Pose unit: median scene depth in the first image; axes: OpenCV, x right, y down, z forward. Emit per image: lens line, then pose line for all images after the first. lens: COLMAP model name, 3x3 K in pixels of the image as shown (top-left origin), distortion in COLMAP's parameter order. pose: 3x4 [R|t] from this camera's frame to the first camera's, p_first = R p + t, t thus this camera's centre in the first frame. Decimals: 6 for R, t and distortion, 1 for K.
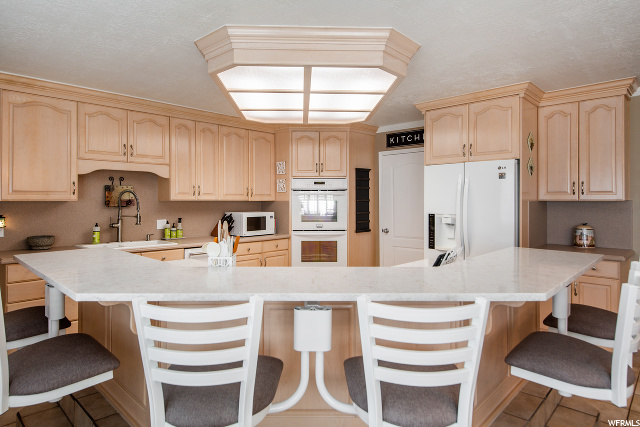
lens RADIAL K [[378.5, 0, 317.2], [0, 378.5, 207.0], [0, 0, 1]] dist [-0.000783, -0.000521]
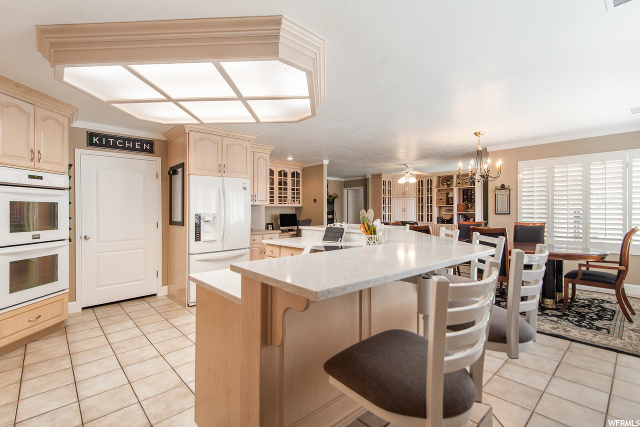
lens RADIAL K [[294.0, 0, 320.0], [0, 294.0, 213.5], [0, 0, 1]] dist [-0.001362, -0.000231]
pose [[0.046184, -0.010747, 0.998875, -0.631783], [0.026492, 0.999604, 0.009530, 0.018056], [-0.998582, 0.026022, 0.046450, 0.518445]]
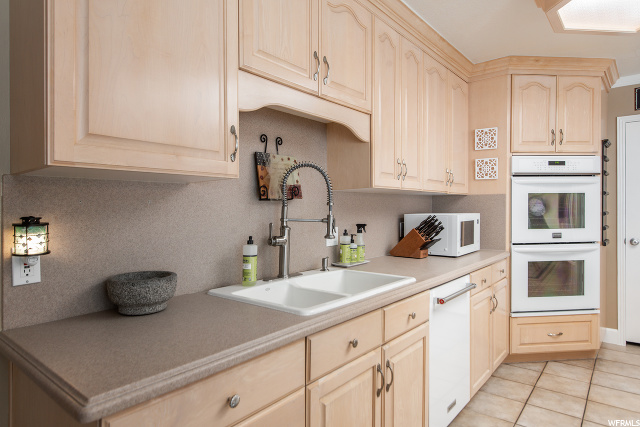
lens RADIAL K [[378.5, 0, 317.2], [0, 378.5, 207.0], [0, 0, 1]] dist [-0.000783, -0.000521]
pose [[0.997697, -0.007730, 0.067388, -0.489109], [0.009215, 0.999721, -0.021761, 0.017960], [-0.067201, 0.022332, 0.997490, 0.519766]]
